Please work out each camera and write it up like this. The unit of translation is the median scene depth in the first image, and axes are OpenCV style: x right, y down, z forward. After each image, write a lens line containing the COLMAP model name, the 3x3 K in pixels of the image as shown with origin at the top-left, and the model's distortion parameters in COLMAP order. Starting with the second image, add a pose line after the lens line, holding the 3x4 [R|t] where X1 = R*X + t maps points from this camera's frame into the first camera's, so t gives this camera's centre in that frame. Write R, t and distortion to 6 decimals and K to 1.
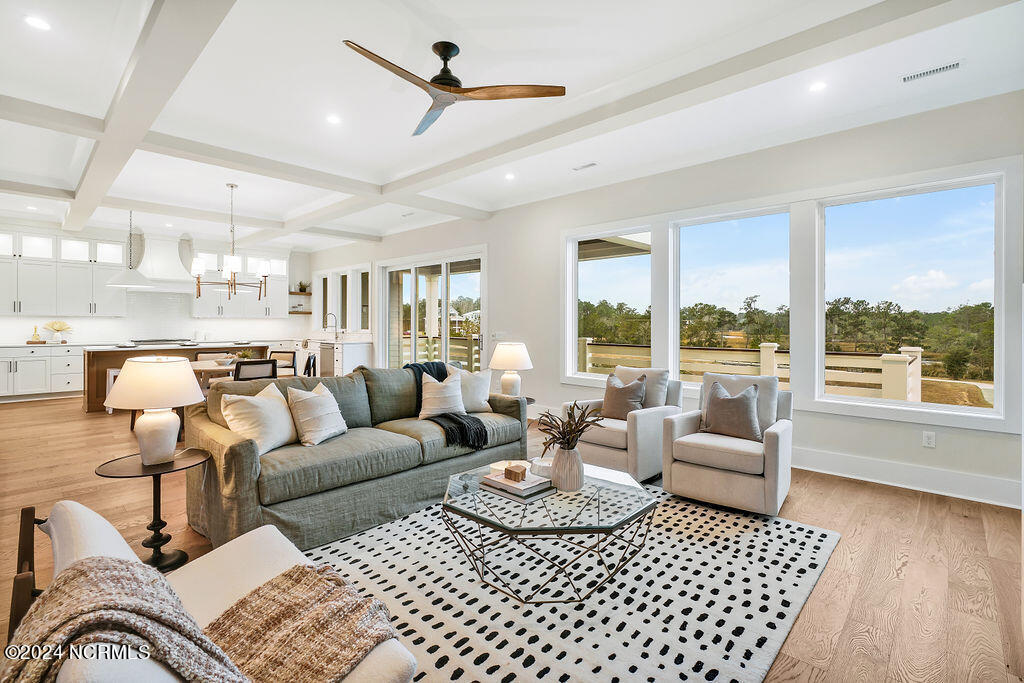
lens RADIAL K [[470.3, 0, 515.8], [0, 470.3, 319.8], [0, 0, 1]] dist [-0.013427, 0.005785]
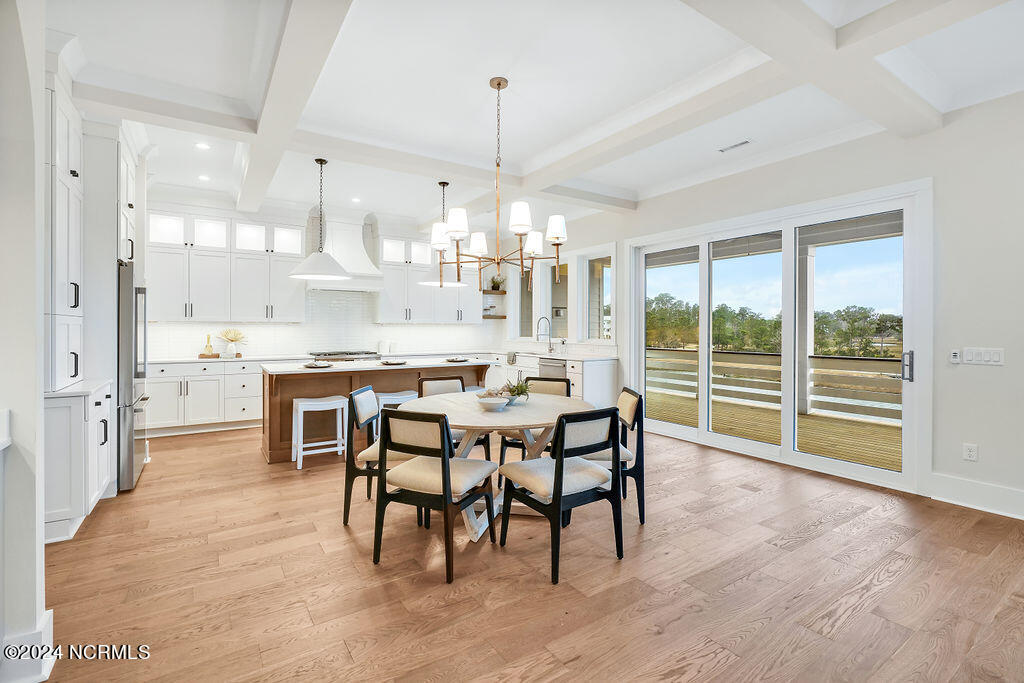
lens RADIAL K [[463.0, 0, 513.2], [0, 463.0, 326.7], [0, 0, 1]] dist [-0.012927, 0.001111]
pose [[0.974356, -0.002854, -0.224994, -0.334599], [0.003196, 0.999994, 0.001156, 0.000329], [0.224989, -0.001845, 0.974360, 0.339211]]
